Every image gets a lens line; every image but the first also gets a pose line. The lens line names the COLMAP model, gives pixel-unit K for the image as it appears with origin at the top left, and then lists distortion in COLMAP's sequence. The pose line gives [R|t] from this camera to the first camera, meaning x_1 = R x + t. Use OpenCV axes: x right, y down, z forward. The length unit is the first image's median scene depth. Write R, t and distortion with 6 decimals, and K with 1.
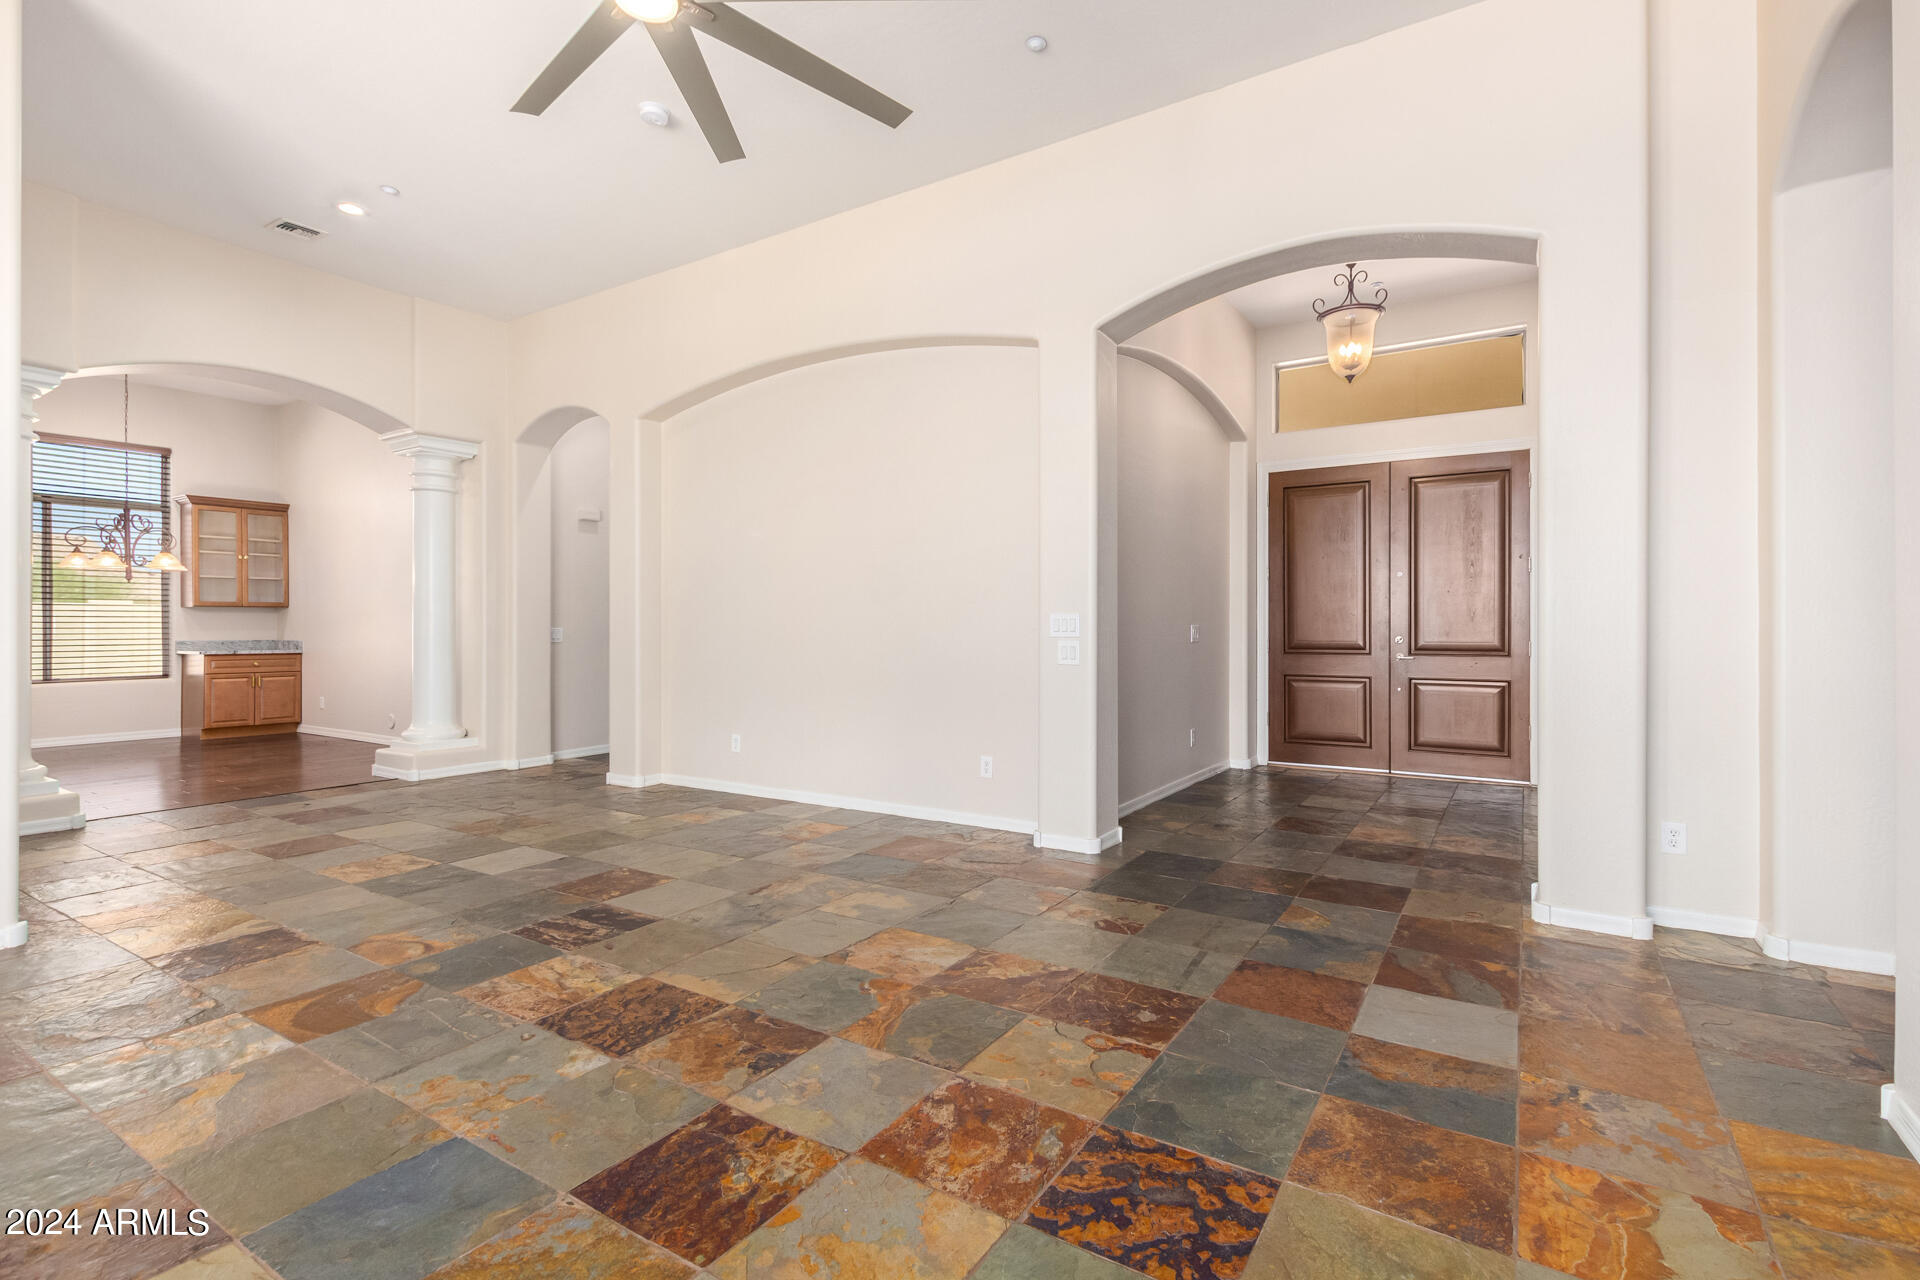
lens RADIAL K [[897.3, 0, 969.6], [0, 897.3, 628.2], [0, 0, 1]] dist [-0.001390, -0.000495]
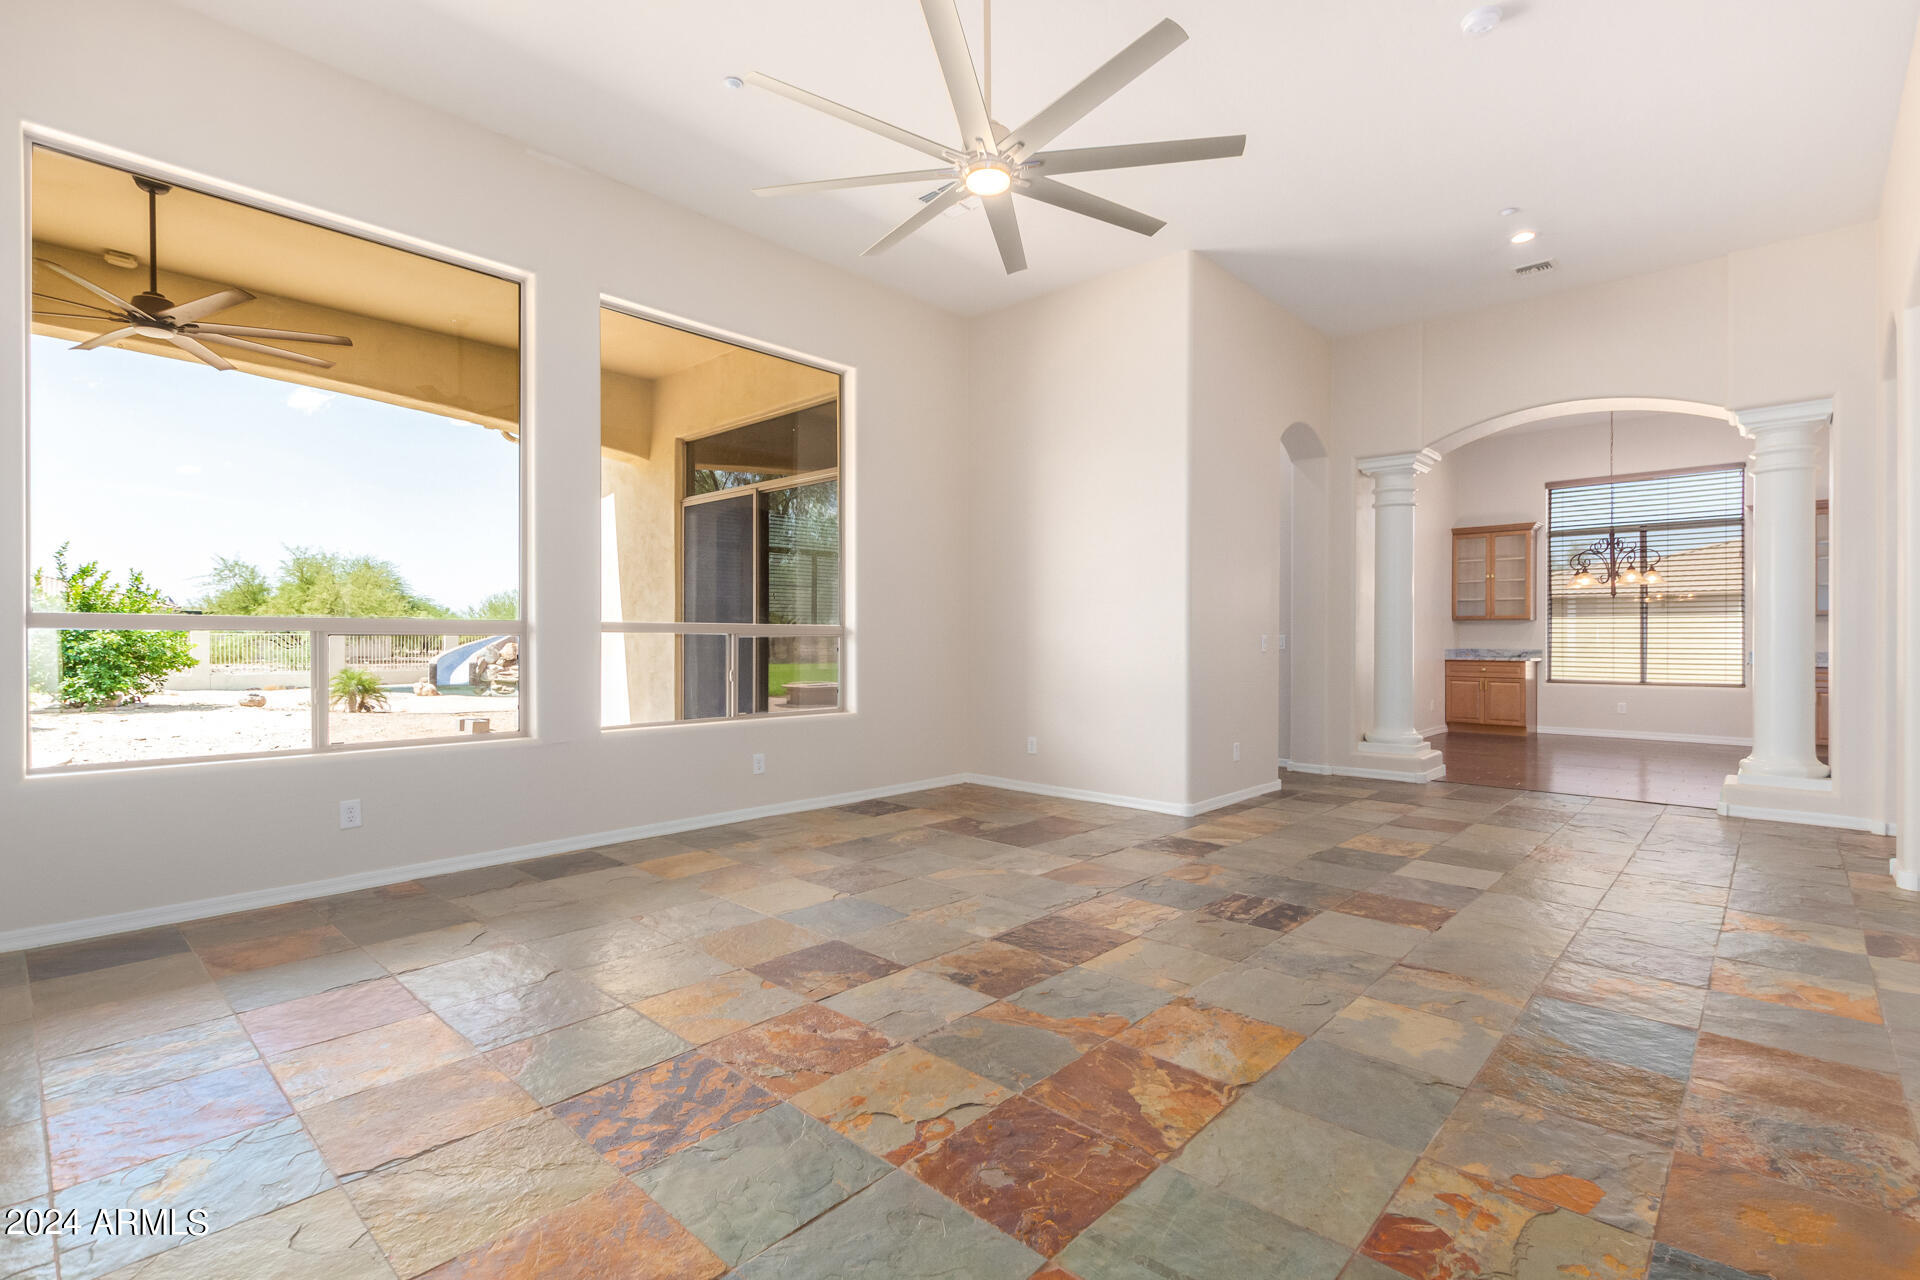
lens RADIAL K [[897.3, 0, 969.6], [0, 897.3, 628.2], [0, 0, 1]] dist [-0.001390, -0.000495]
pose [[-0.193156, -0.009109, -0.981126, 0.379957], [-0.004427, 0.999955, -0.008412, 0.000935], [0.981158, 0.002719, -0.193187, 0.469216]]
